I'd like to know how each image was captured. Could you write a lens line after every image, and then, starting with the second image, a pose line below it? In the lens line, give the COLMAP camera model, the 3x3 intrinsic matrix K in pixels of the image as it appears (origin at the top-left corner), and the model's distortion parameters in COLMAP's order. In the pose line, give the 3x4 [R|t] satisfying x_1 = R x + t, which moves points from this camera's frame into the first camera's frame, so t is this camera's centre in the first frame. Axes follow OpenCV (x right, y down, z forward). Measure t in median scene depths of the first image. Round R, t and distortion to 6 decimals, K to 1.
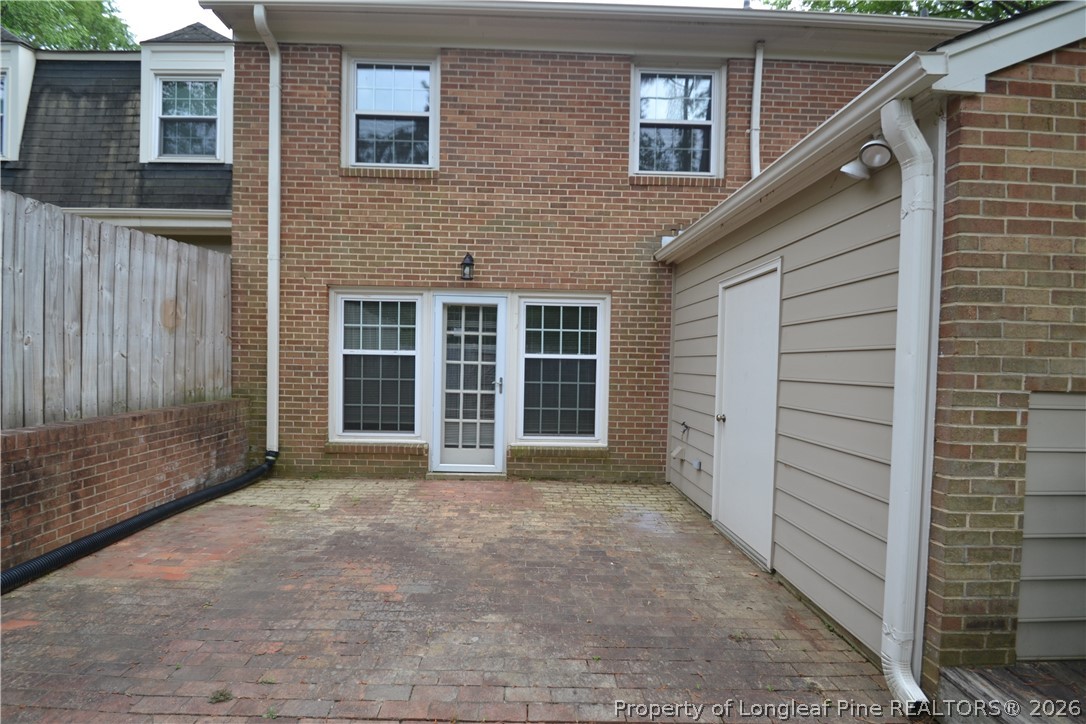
lens RADIAL K [[485.4, 0, 531.1], [0, 485.4, 372.0], [0, 0, 1]] dist [0.013202, -0.017329]
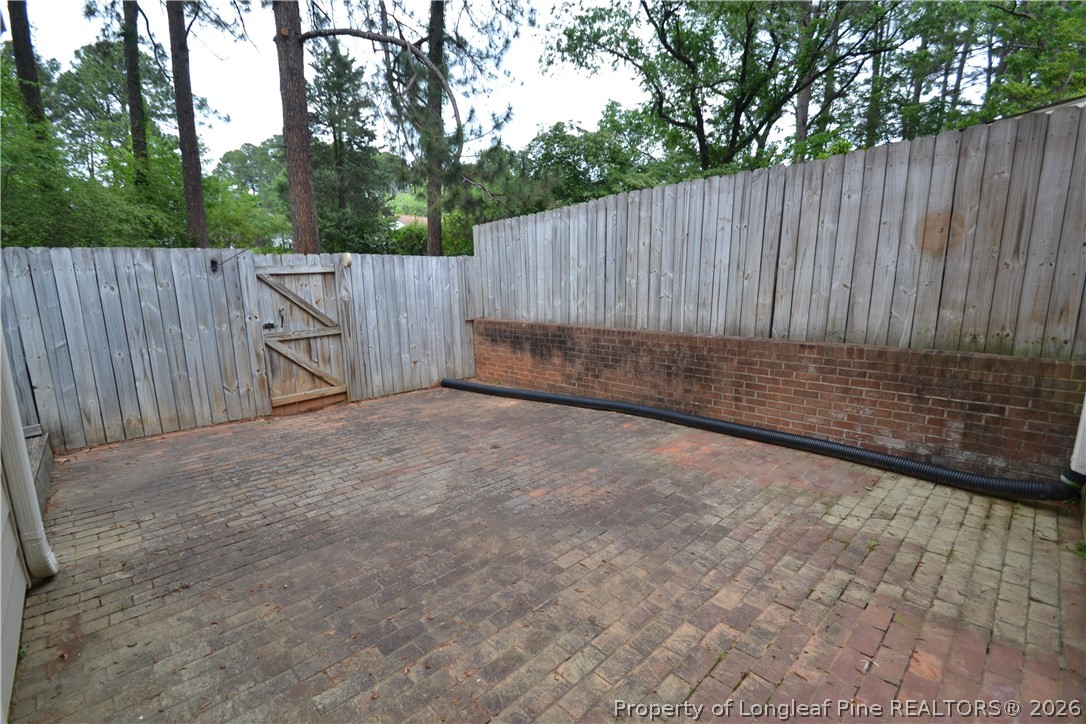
lens RADIAL K [[485.4, 0, 531.1], [0, 485.4, 372.0], [0, 0, 1]] dist [0.013202, -0.017329]
pose [[-0.738914, 0.104448, -0.665655, 0.328501], [-0.025271, 0.982921, 0.182282, -0.026756], [0.673326, 0.151513, -0.723655, 1.340675]]
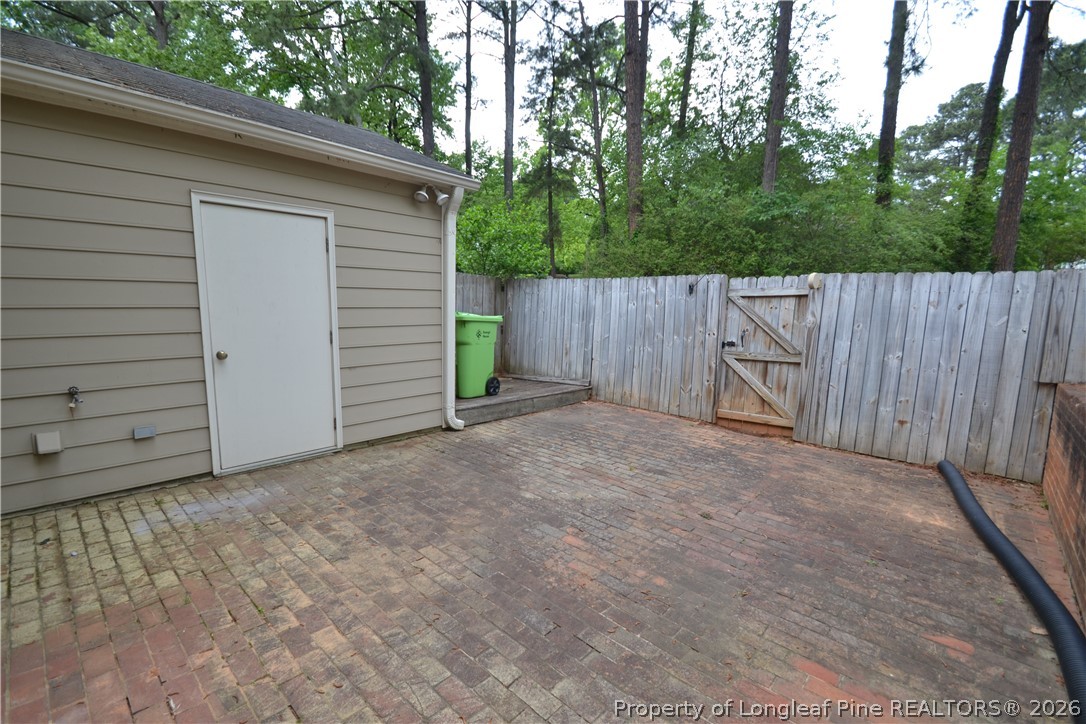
lens RADIAL K [[485.4, 0, 531.1], [0, 485.4, 372.0], [0, 0, 1]] dist [0.013202, -0.017329]
pose [[-0.707928, -0.149957, 0.690182, -0.664892], [-0.028314, 0.982441, 0.184415, -0.057579], [-0.705717, 0.111011, -0.699743, 1.307140]]
